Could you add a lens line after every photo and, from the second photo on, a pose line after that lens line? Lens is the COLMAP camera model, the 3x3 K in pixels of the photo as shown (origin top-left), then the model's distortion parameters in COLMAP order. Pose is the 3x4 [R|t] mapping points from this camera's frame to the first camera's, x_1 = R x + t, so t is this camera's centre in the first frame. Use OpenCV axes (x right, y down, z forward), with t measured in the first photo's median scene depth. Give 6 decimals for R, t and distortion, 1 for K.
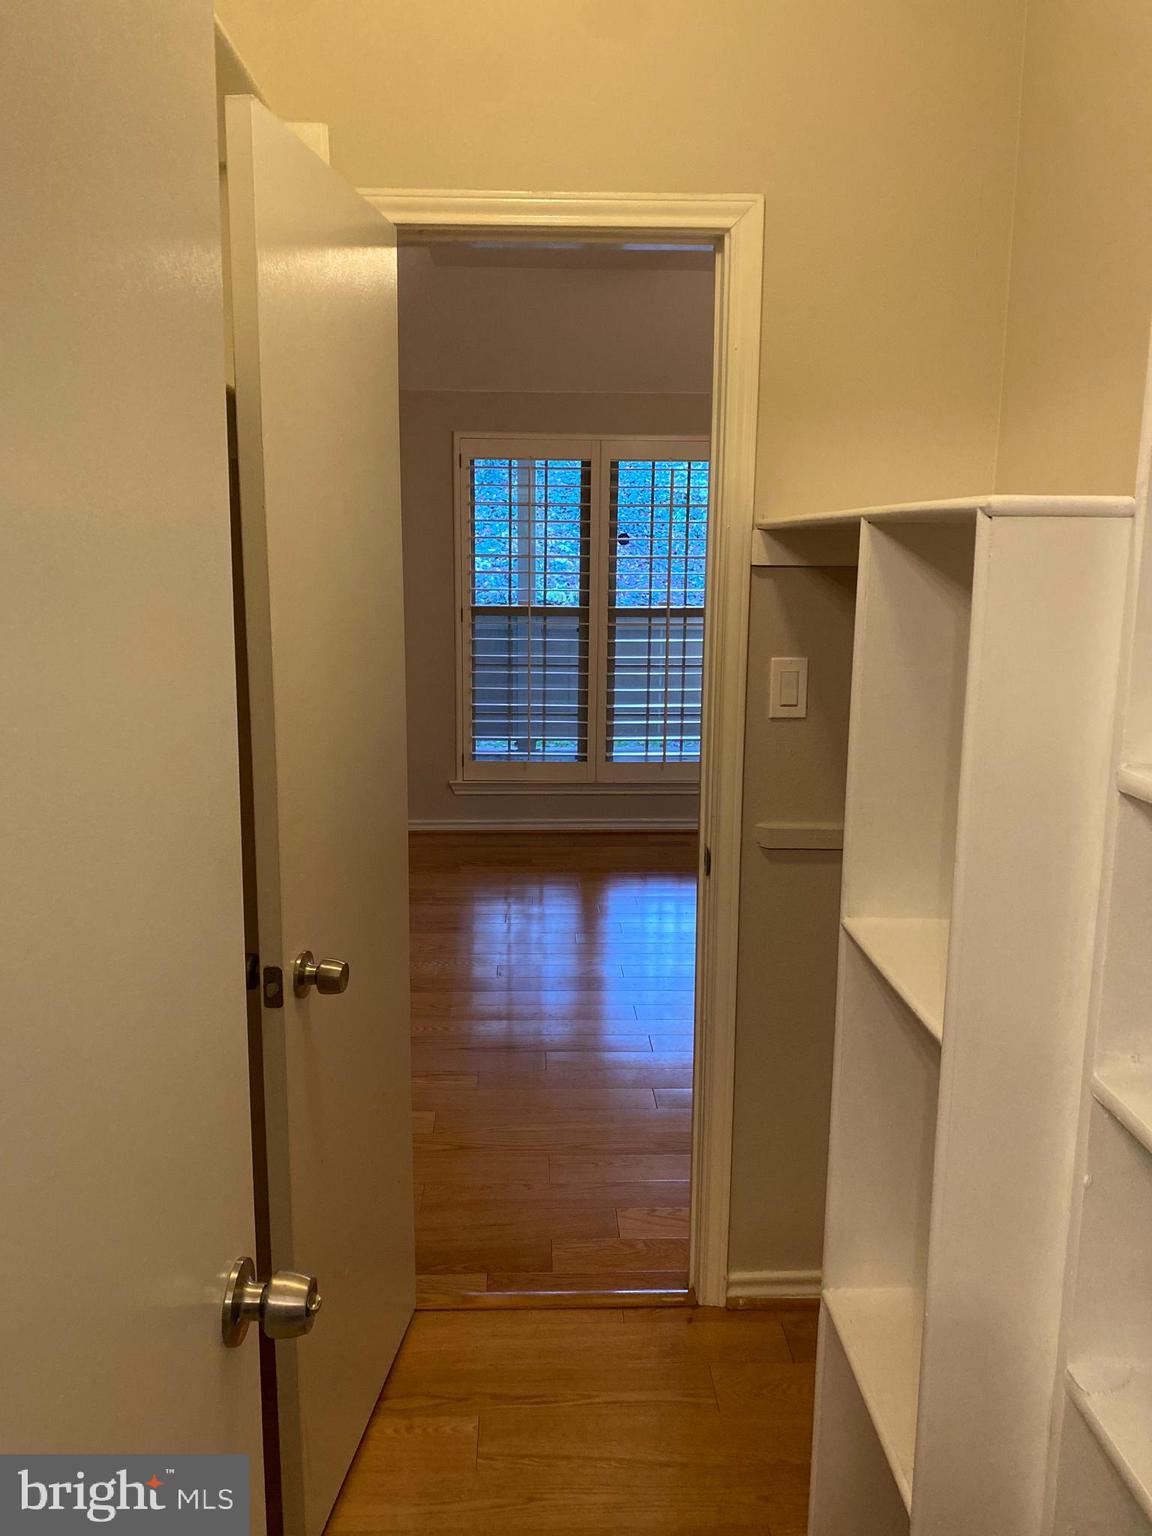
lens RADIAL K [[1165.9, 0, 565.8], [0, 1165.9, 743.6], [0, 0, 1]] dist [0.054190, -0.051992]
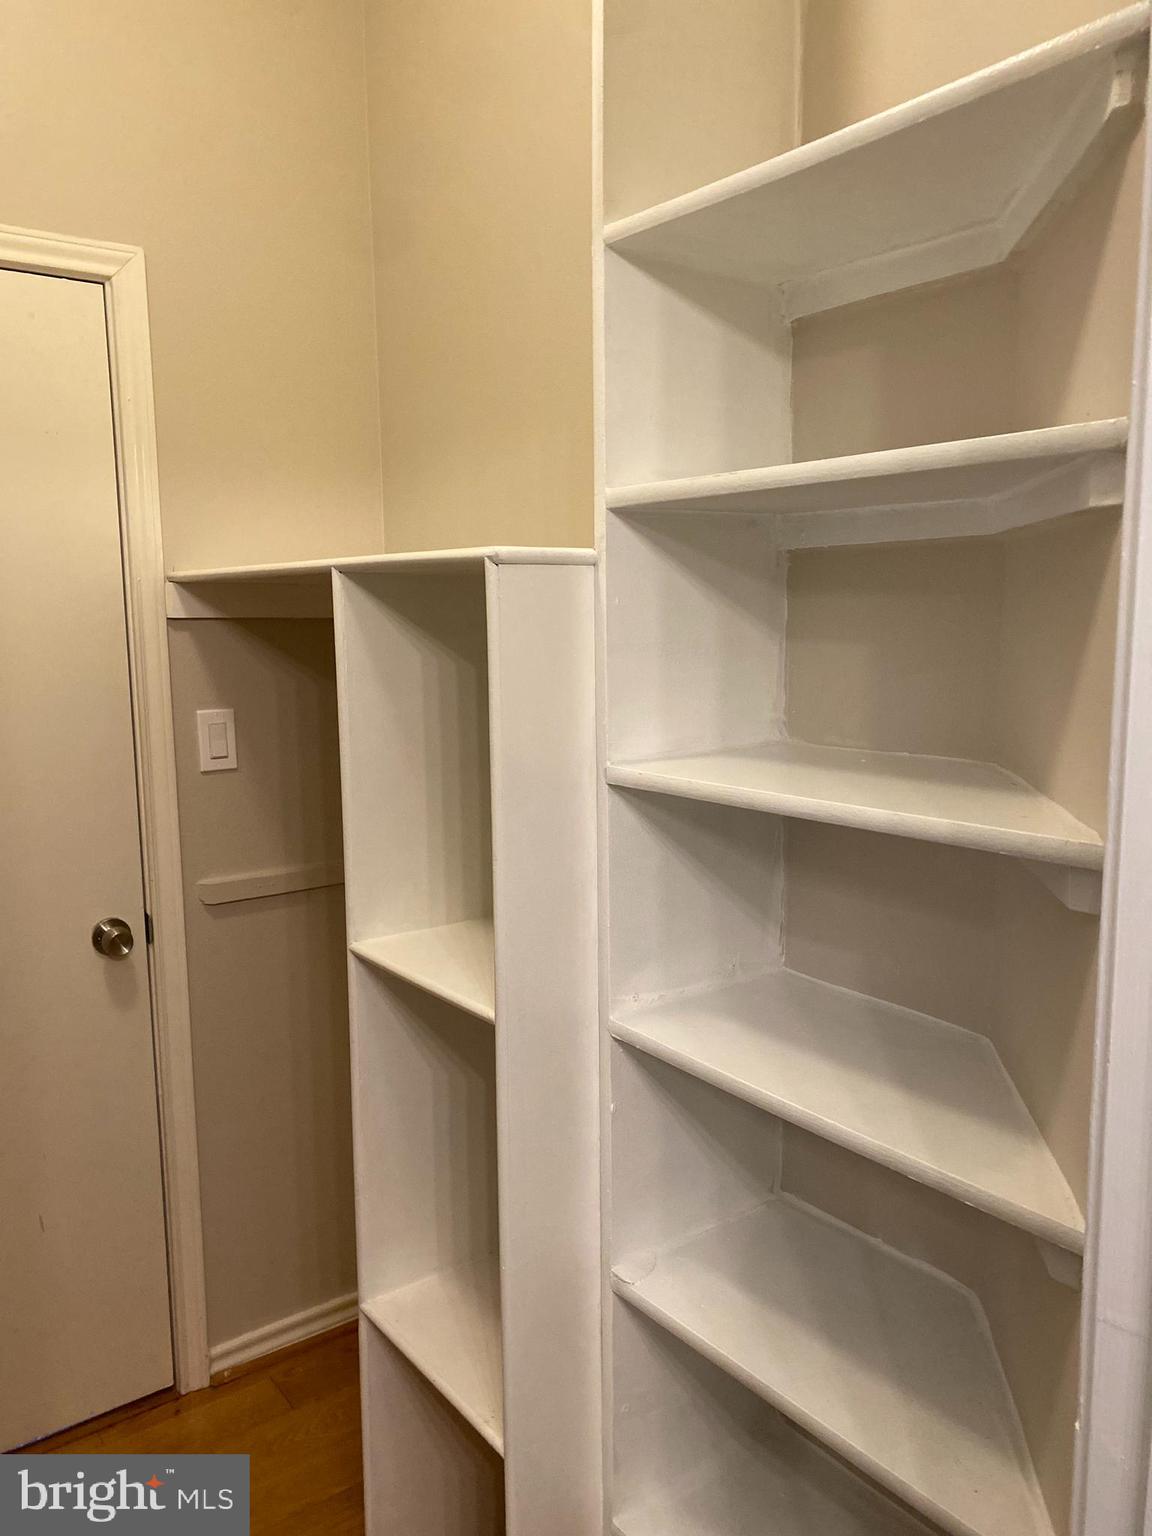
lens RADIAL K [[1165.9, 0, 583.5], [0, 1165.9, 757.9], [0, 0, 1]] dist [0.054190, -0.051992]
pose [[0.828442, -0.091488, 0.552552, -0.114507], [0.112224, 0.993676, -0.003730, 0.007084], [-0.548716, 0.065099, 0.833470, -0.006865]]
